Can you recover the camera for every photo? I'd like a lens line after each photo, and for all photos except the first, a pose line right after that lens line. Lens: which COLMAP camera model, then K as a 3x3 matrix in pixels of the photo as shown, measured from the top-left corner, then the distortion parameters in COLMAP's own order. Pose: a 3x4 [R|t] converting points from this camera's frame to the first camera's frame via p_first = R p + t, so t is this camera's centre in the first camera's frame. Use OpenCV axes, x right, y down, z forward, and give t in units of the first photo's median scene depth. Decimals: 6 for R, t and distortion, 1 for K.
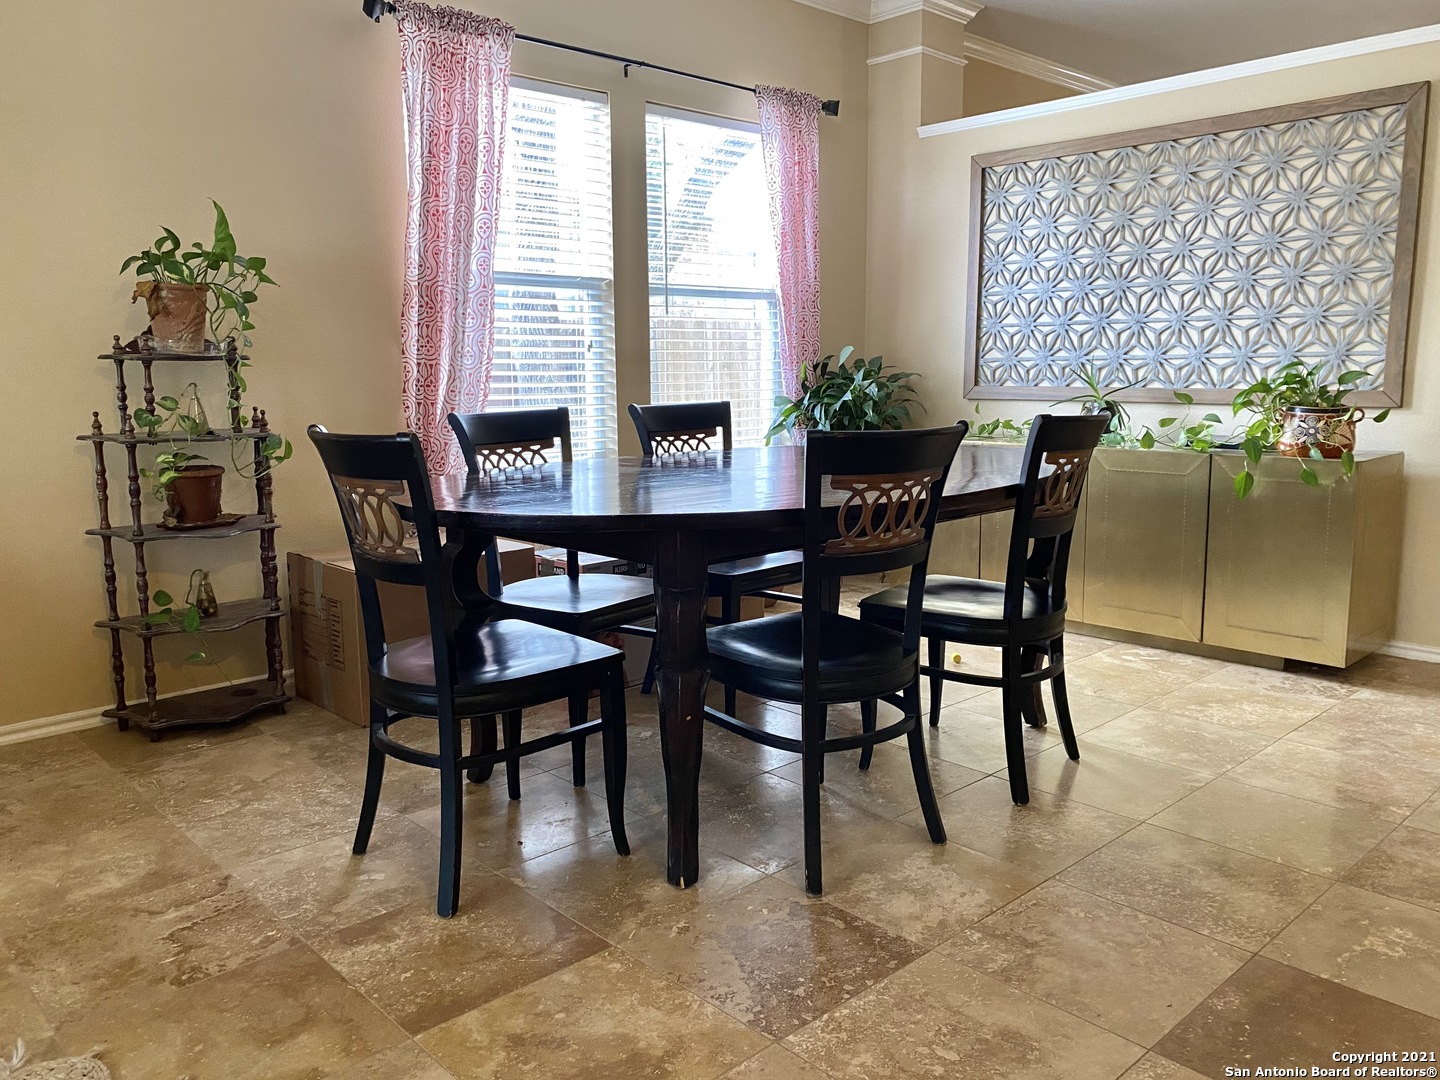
lens RADIAL K [[1101.4, 0, 717.8], [0, 1101.4, 532.4], [0, 0, 1]] dist [-0.003101, 0.002776]
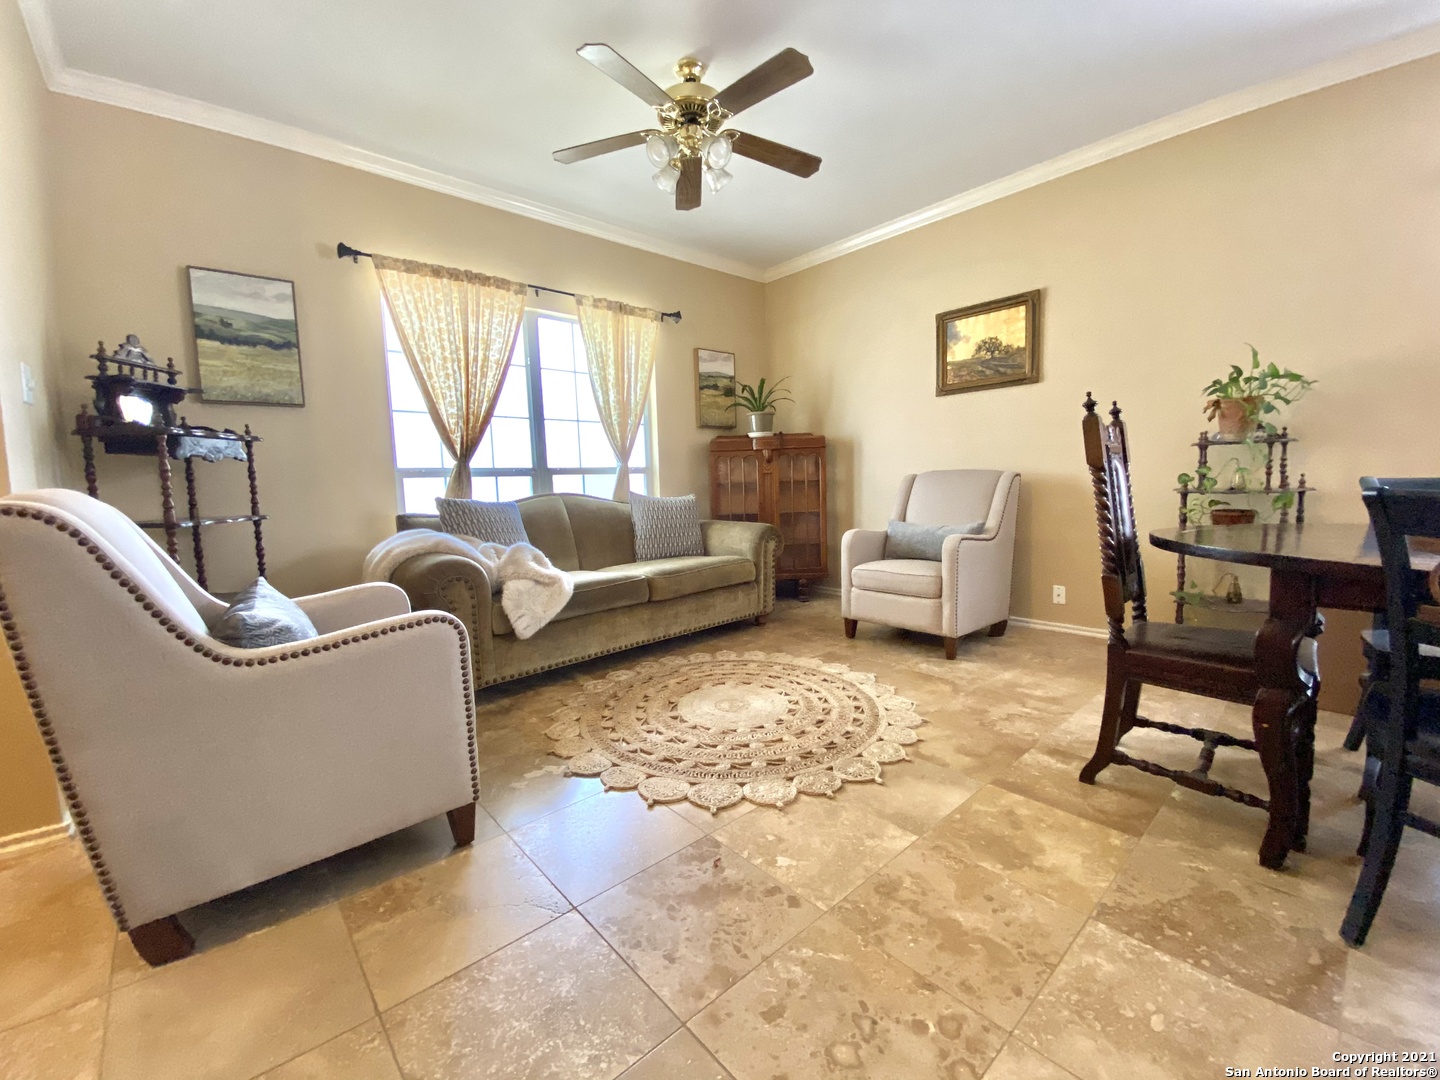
lens RADIAL K [[597.0, 0, 717.5], [0, 597.0, 541.0], [0, 0, 1]] dist [-0.023815, -0.000457]
pose [[-0.029626, 0.115216, -0.992899, 0.624394], [-0.124829, 0.985132, 0.118039, -0.031597], [0.991736, 0.127440, -0.014803, 0.397797]]
